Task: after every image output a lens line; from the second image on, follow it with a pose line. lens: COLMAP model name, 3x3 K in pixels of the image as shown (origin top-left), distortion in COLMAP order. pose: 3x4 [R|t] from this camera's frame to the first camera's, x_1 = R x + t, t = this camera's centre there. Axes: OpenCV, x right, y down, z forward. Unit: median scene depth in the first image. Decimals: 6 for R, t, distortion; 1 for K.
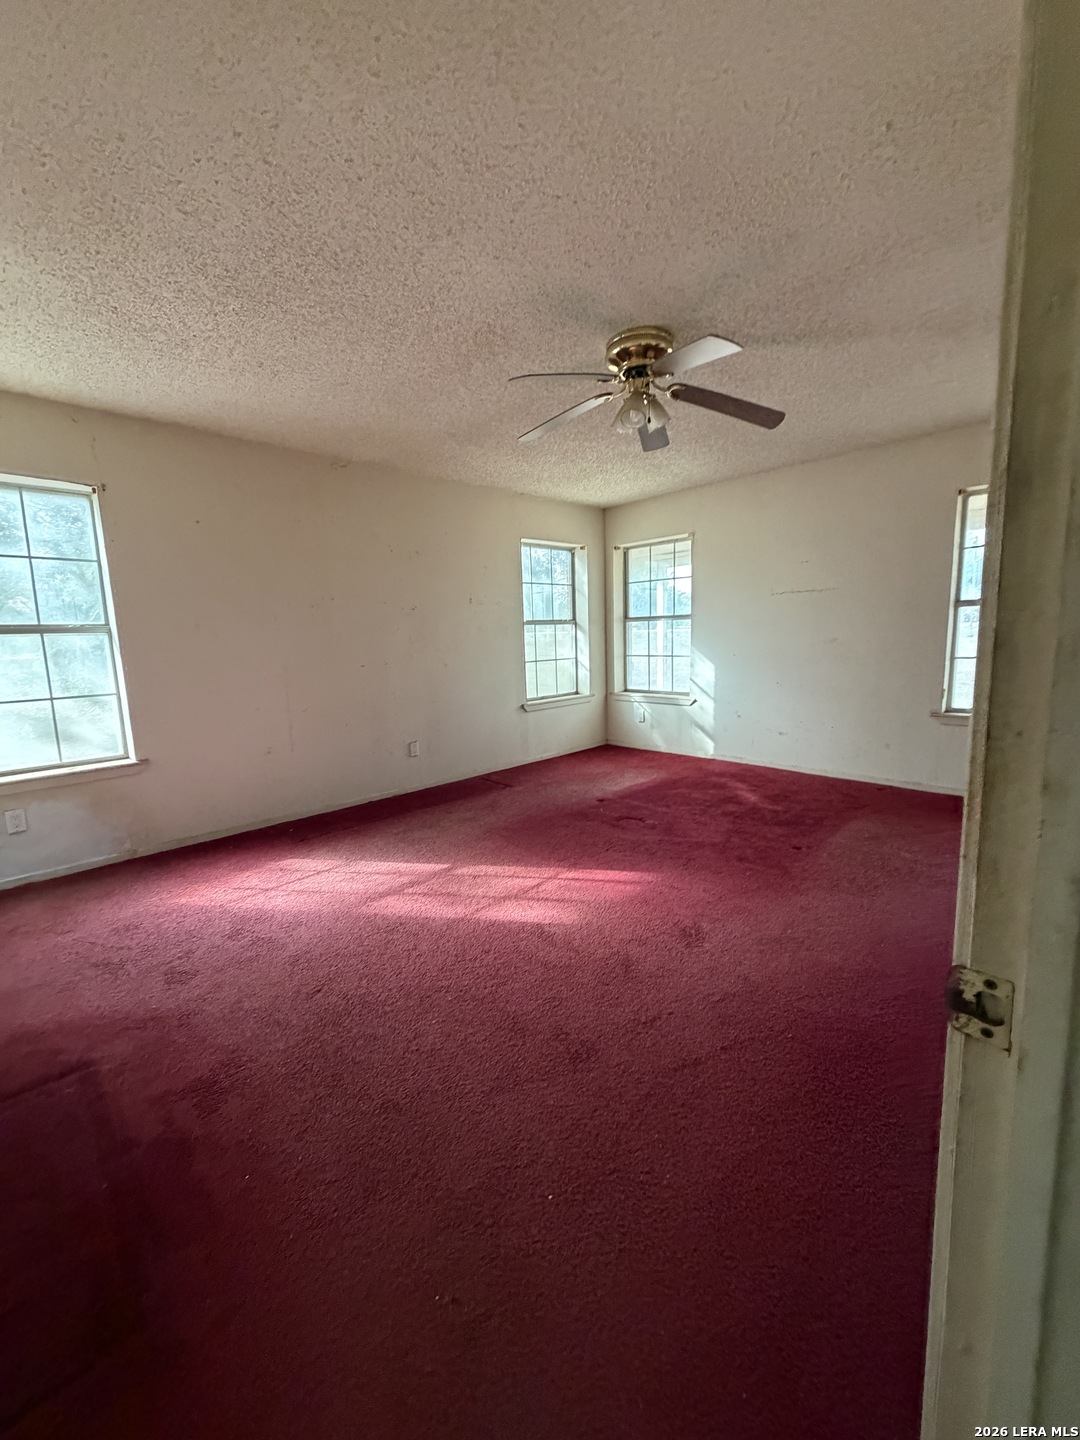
lens RADIAL K [[577.1, 0, 540.0], [0, 577.1, 720.0], [0, 0, 1]] dist [0.000803, 0.000020]
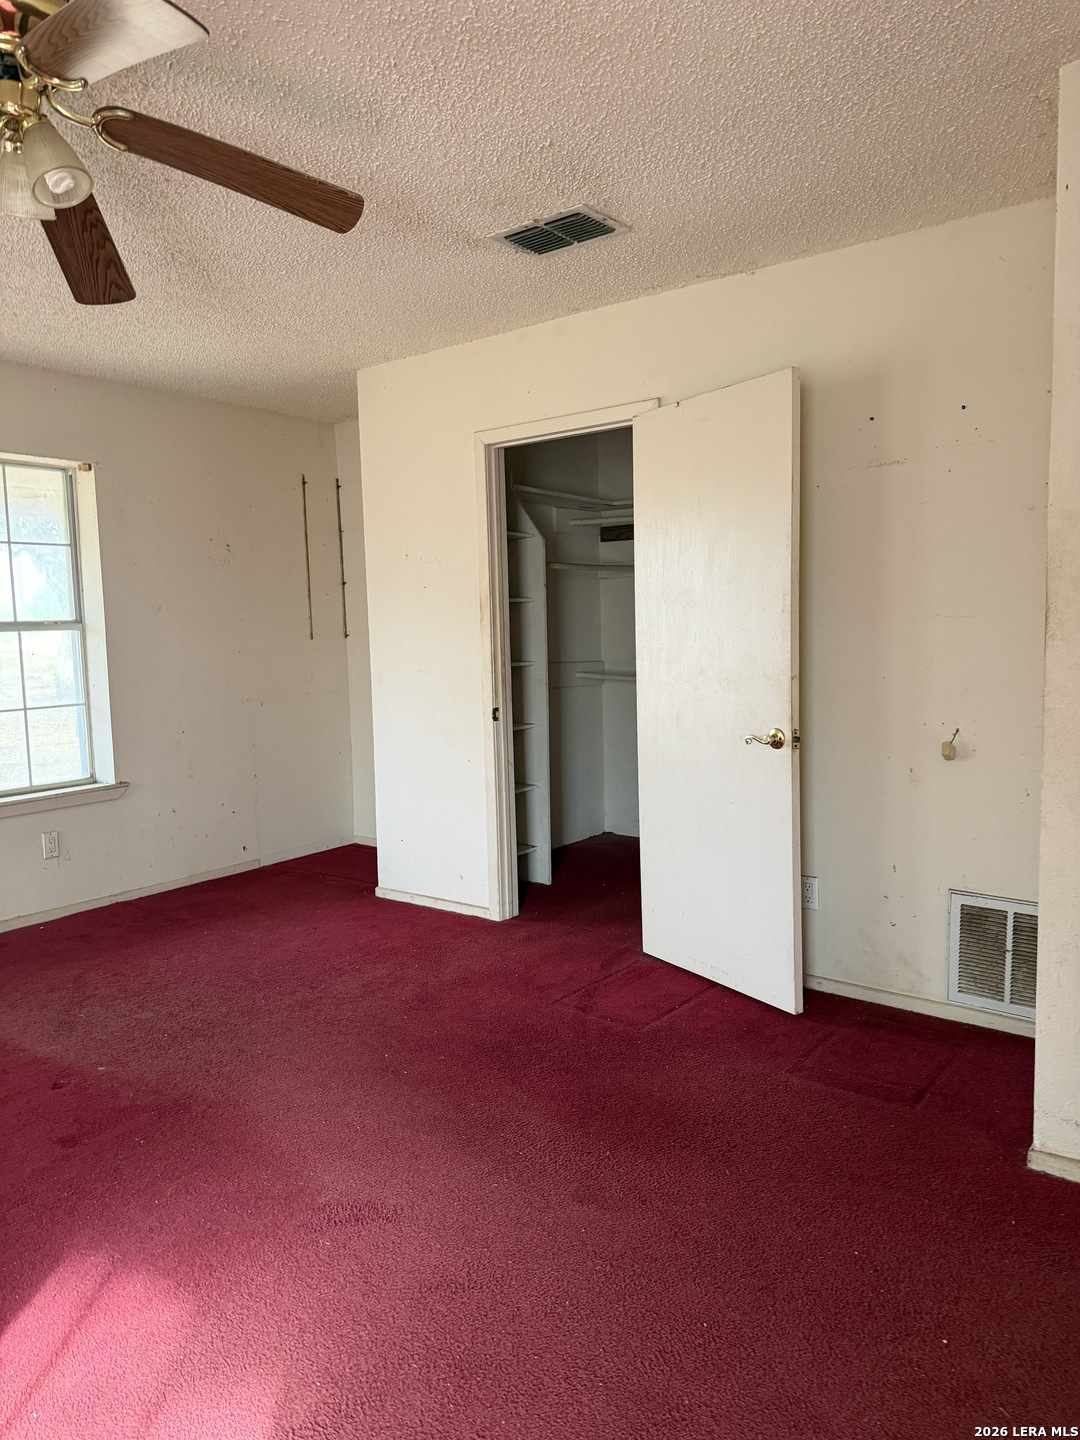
lens RADIAL K [[973.5, 0, 540.0], [0, 973.5, 720.0], [0, 0, 1]] dist [-0.003049, -0.002454]
pose [[-0.139212, -0.050593, 0.988969, -0.524537], [0.175555, 0.981614, 0.074929, -0.104630], [-0.974577, 0.184049, -0.127770, 0.687022]]
